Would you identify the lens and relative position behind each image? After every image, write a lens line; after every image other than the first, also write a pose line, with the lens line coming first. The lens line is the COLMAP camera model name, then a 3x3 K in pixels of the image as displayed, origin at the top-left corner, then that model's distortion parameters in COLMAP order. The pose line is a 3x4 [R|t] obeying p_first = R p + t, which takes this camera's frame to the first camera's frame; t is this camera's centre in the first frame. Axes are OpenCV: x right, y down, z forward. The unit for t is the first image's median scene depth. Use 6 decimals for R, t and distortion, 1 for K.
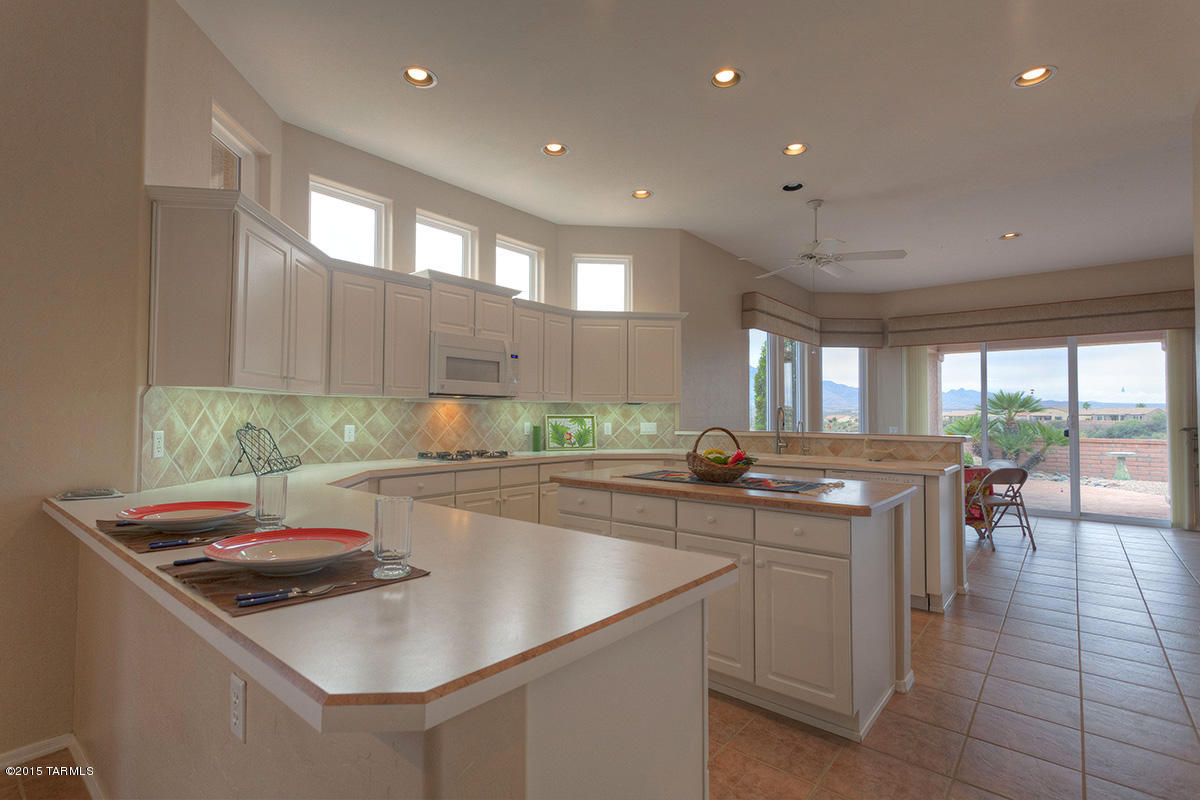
lens RADIAL K [[567.1, 0, 596.3], [0, 567.1, 399.7], [0, 0, 1]] dist [0.005347, 0.001279]
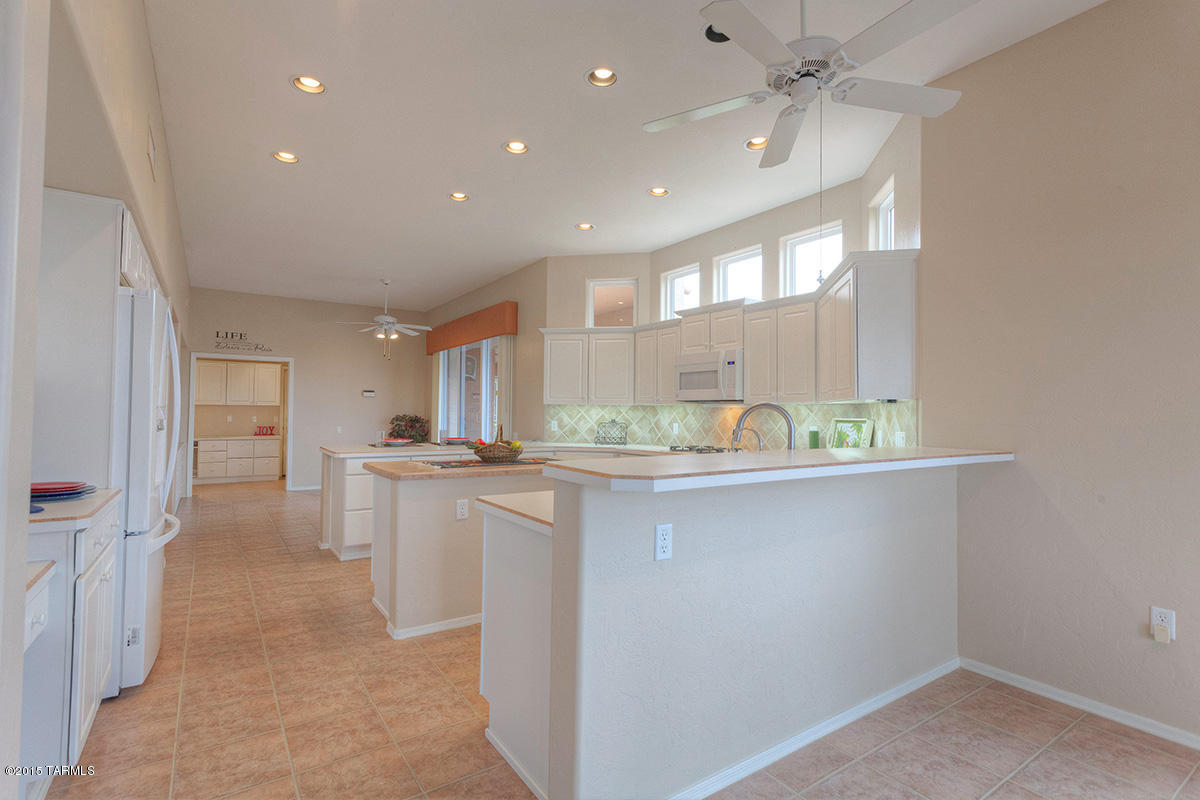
lens RADIAL K [[567.1, 0, 596.3], [0, 567.1, 399.7], [0, 0, 1]] dist [0.005347, 0.001279]
pose [[-0.274090, -0.031480, -0.961189, 0.853905], [0.012487, 0.999263, -0.036288, 0.026145], [0.961623, -0.021948, -0.273495, 0.936457]]
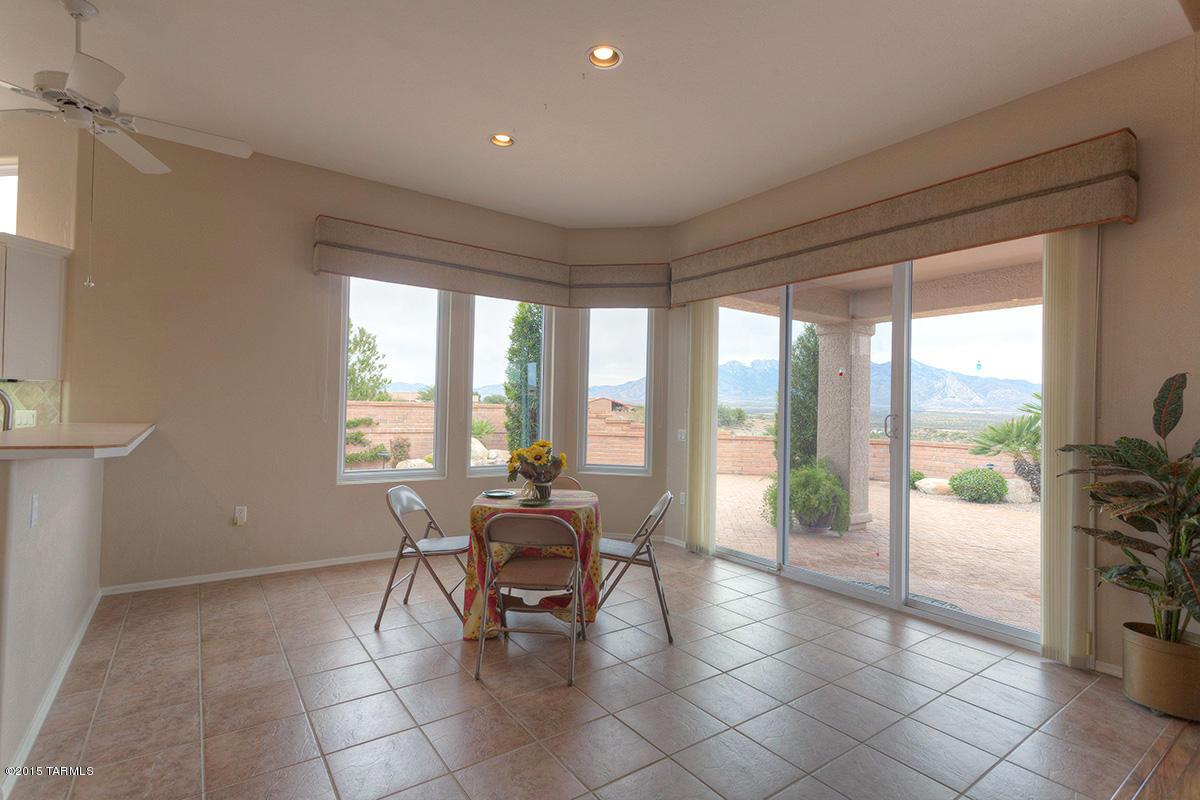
lens RADIAL K [[567.1, 0, 596.3], [0, 567.1, 399.7], [0, 0, 1]] dist [0.005347, 0.001279]
pose [[0.968119, 0.012856, -0.250162, 0.979238], [-0.011965, 0.999916, 0.005083, 0.019239], [0.250206, -0.001928, 0.968191, 0.581048]]
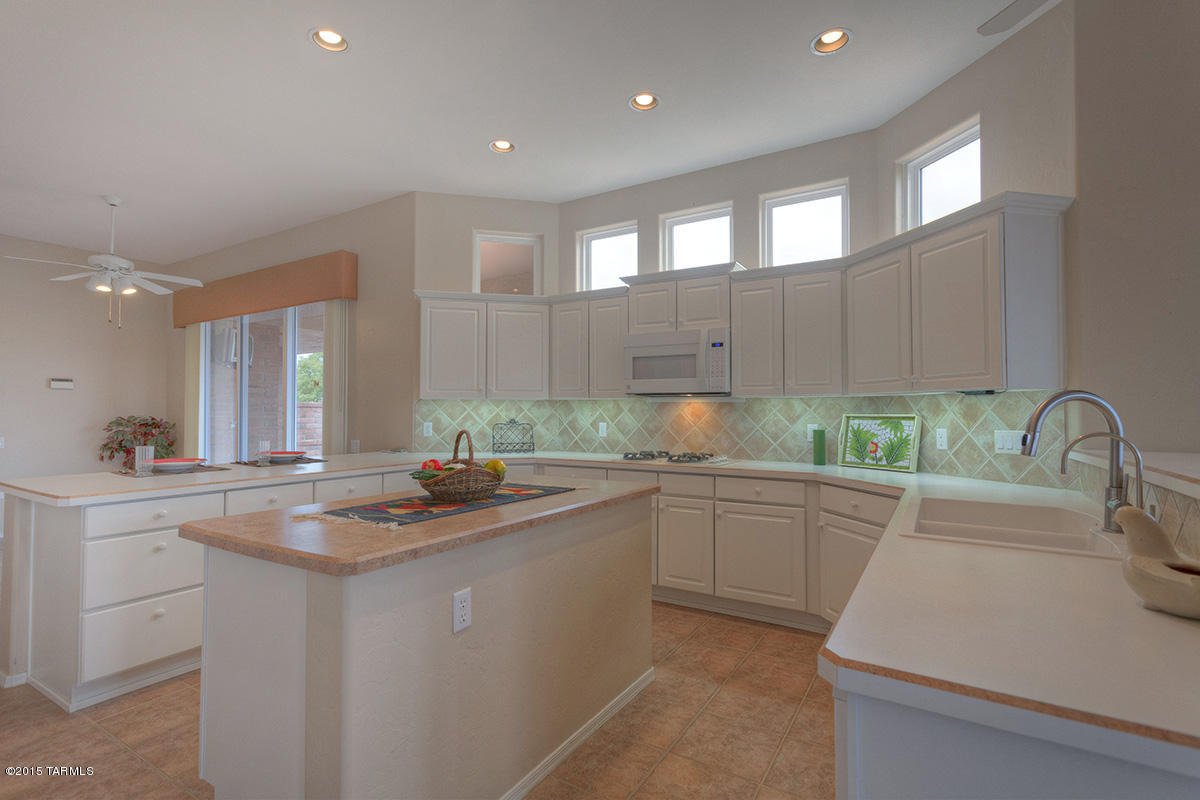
lens RADIAL K [[567.1, 0, 596.3], [0, 567.1, 399.7], [0, 0, 1]] dist [0.005347, 0.001279]
pose [[0.142516, -0.025660, -0.989460, 0.587195], [0.025756, 0.999422, -0.022208, 0.016942], [0.989457, -0.022320, 0.143095, 0.627469]]
